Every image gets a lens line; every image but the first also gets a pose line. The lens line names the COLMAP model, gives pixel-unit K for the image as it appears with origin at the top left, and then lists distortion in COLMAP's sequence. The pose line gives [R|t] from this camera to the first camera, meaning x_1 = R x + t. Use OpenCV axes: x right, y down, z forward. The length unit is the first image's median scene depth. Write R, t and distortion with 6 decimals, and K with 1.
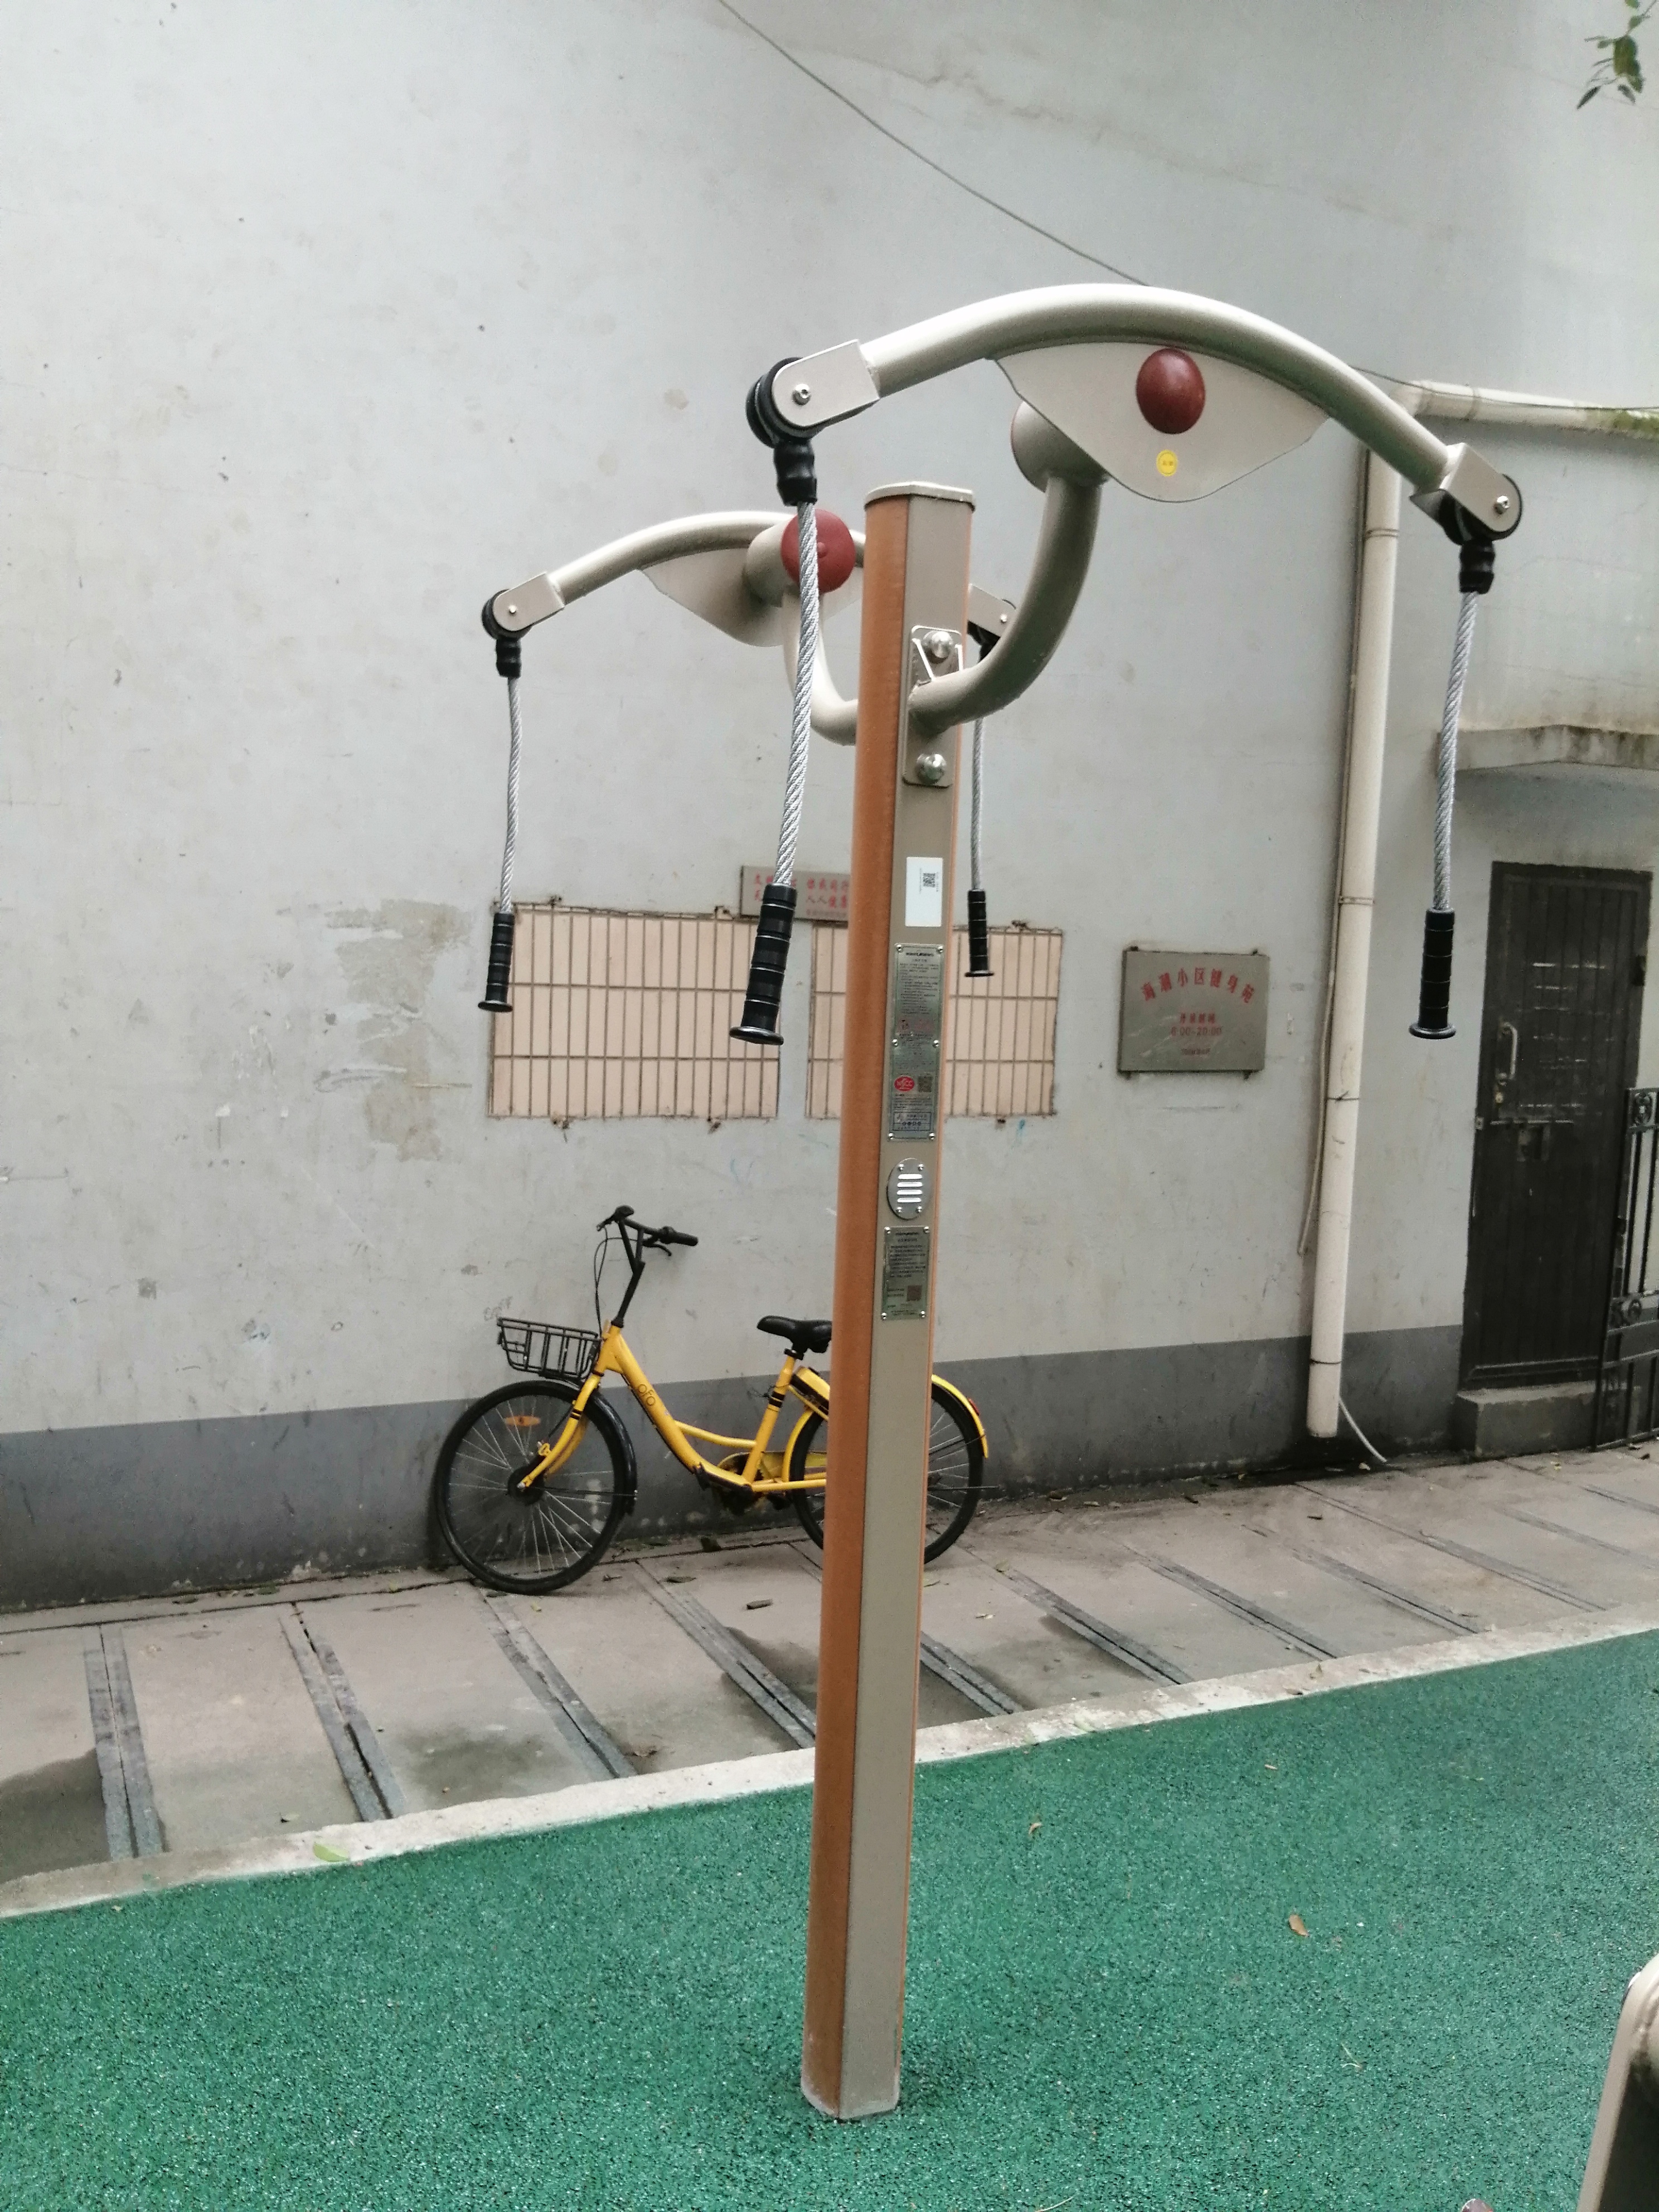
lens RADIAL K [[1827.8, 0, 829.5], [0, 1827.8, 1106.0], [0, 0, 1]] dist [0.062761, -0.134480]
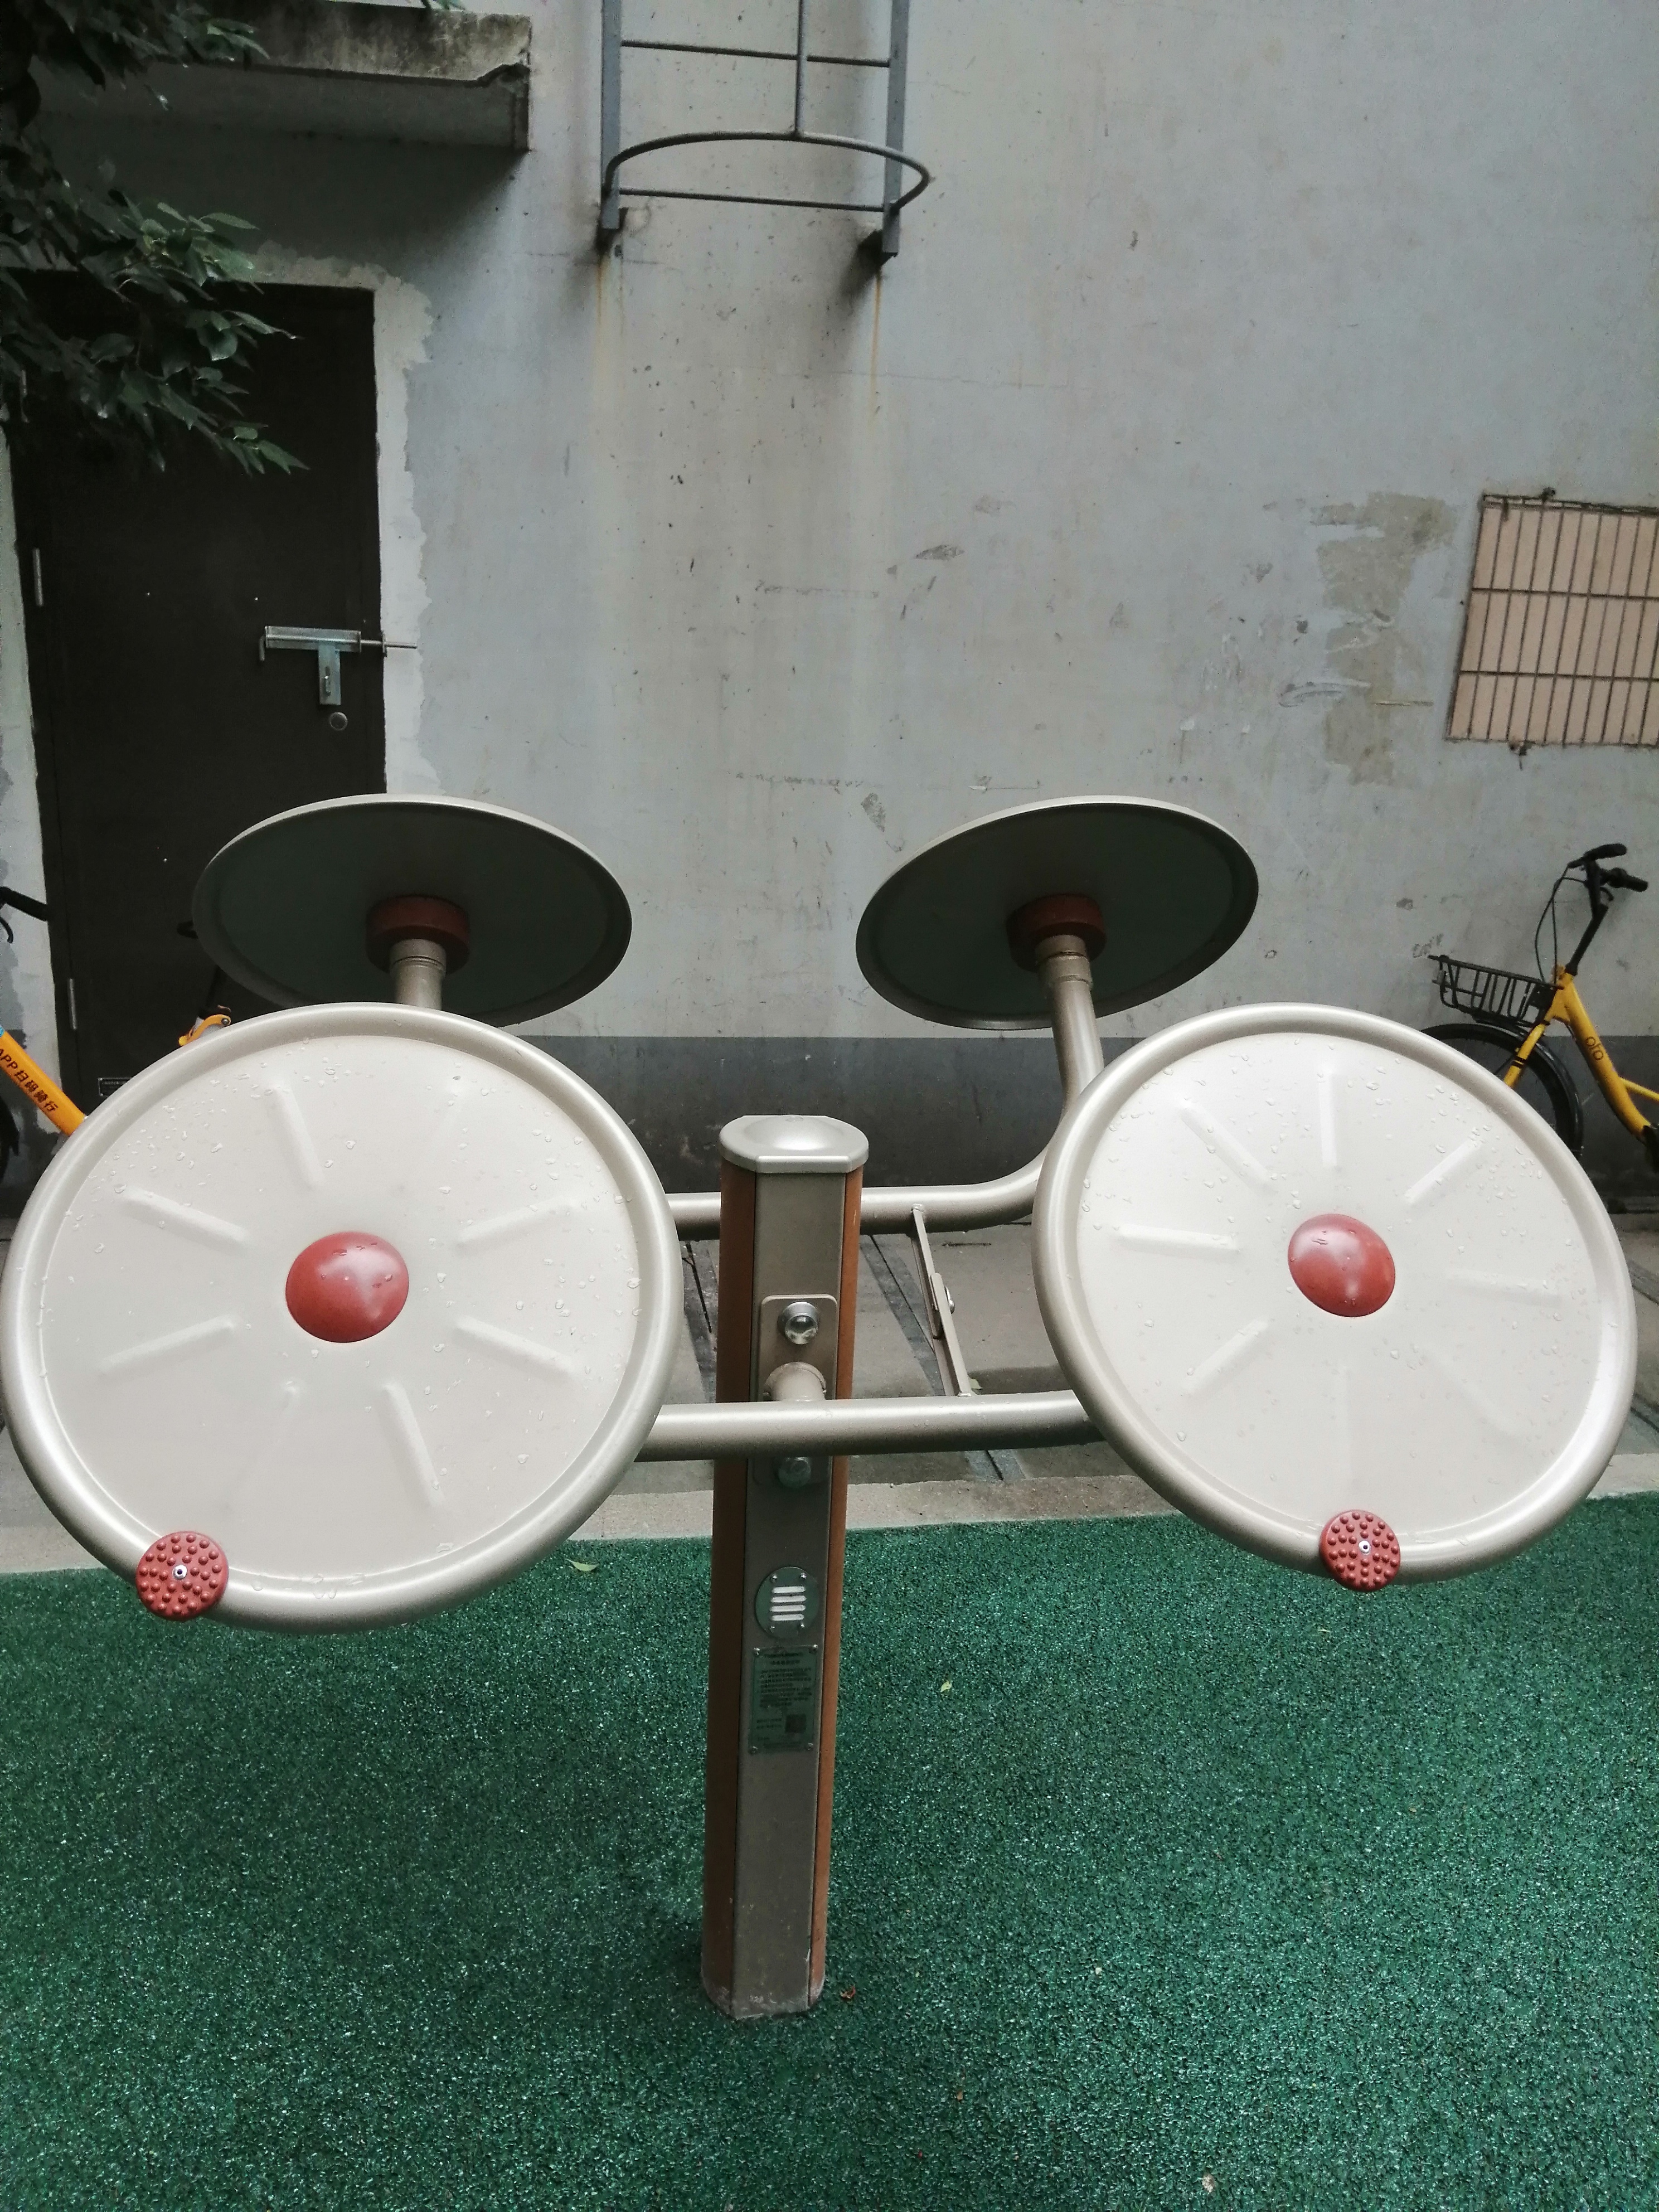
lens RADIAL K [[1827.8, 0, 829.5], [0, 1827.8, 1106.0], [0, 0, 1]] dist [0.062761, -0.134480]
pose [[0.963930, 0.085776, -0.251955, -0.240648], [-0.032874, 0.977767, 0.207102, 0.005098], [0.264117, -0.191349, 0.945319, 0.003423]]
